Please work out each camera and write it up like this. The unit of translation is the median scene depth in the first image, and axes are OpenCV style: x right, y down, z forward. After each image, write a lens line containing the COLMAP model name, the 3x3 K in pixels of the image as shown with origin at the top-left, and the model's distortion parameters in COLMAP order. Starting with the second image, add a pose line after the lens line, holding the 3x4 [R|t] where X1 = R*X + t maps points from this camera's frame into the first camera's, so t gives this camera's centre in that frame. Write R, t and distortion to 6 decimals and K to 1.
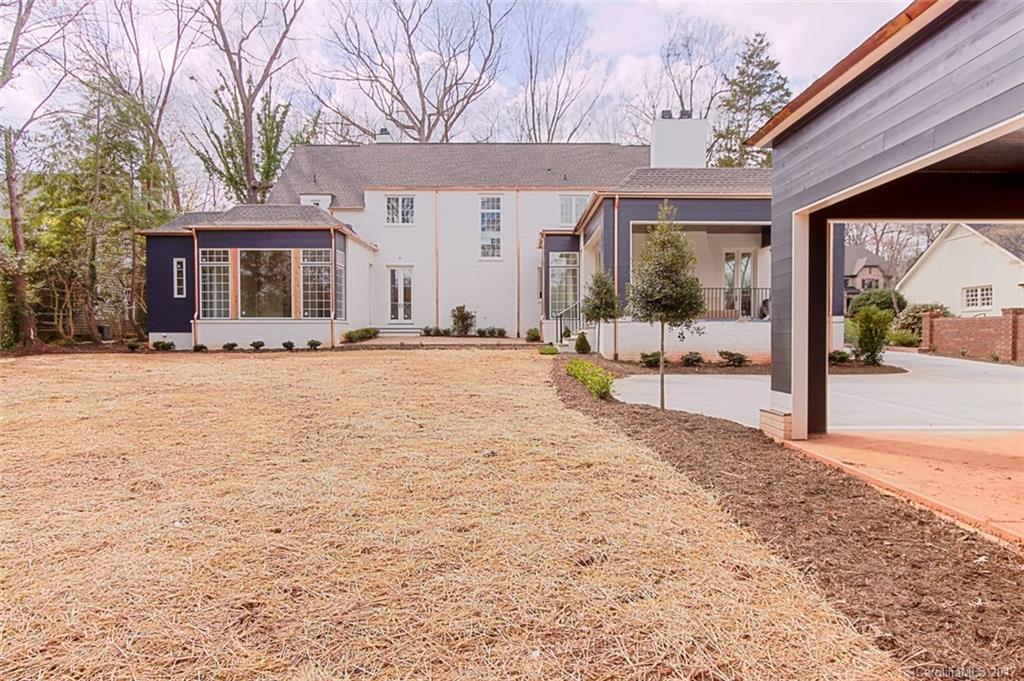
lens RADIAL K [[631.7, 0, 512.0], [0, 631.7, 340.5], [0, 0, 1]] dist [-0.003918, -0.000667]
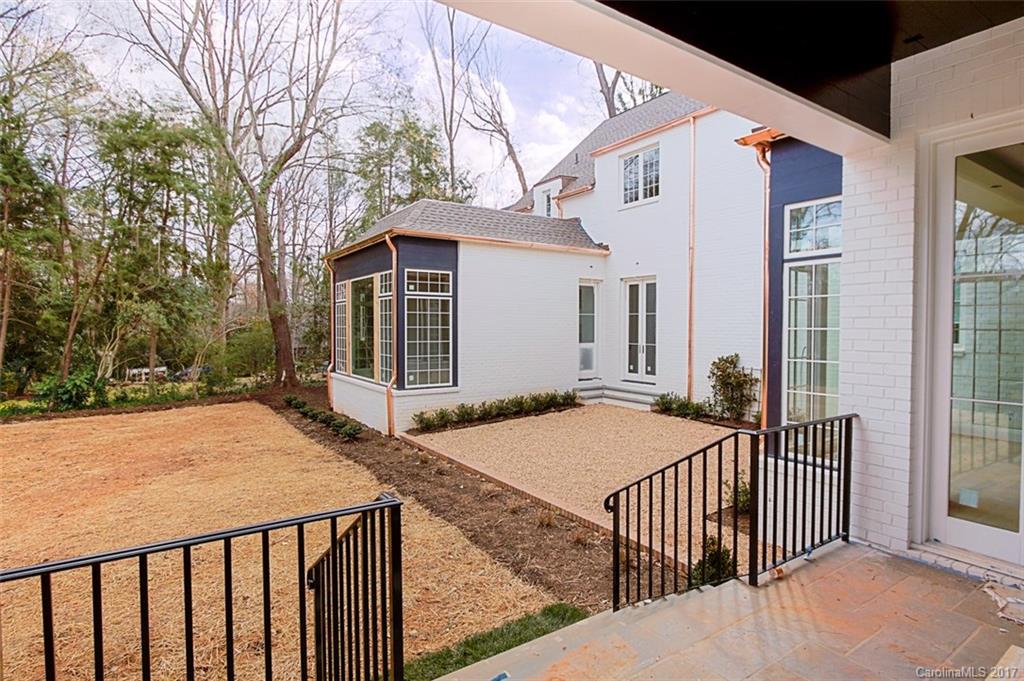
lens RADIAL K [[521.2, 0, 496.1], [0, 521.2, 338.9], [0, 0, 1]] dist [-0.001974, -0.000547]
pose [[0.541217, 0.017111, -0.840709, 0.163527], [-0.009519, 0.999854, 0.014222, -0.081278], [0.840829, 0.000306, 0.541300, 0.753301]]
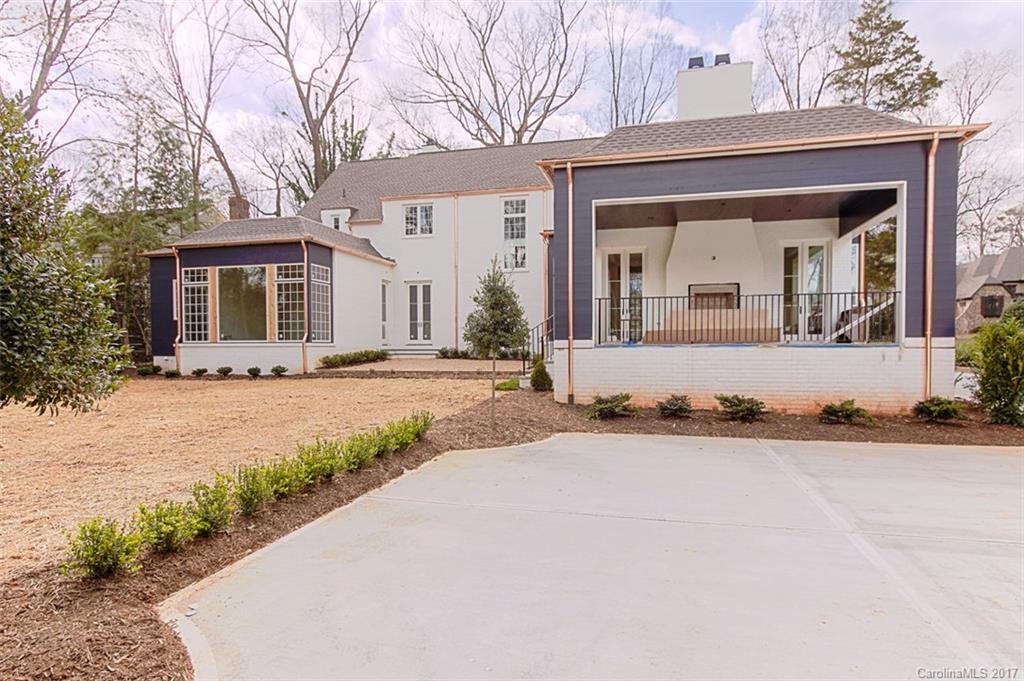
lens RADIAL K [[569.1, 0, 510.0], [0, 569.1, 357.9], [0, 0, 1]] dist [-0.000907, -0.000915]
pose [[0.970925, 0.001338, -0.239380, 0.173808], [0.000955, 0.999955, 0.009461, -0.017408], [0.239381, -0.009414, 0.970880, 0.266867]]
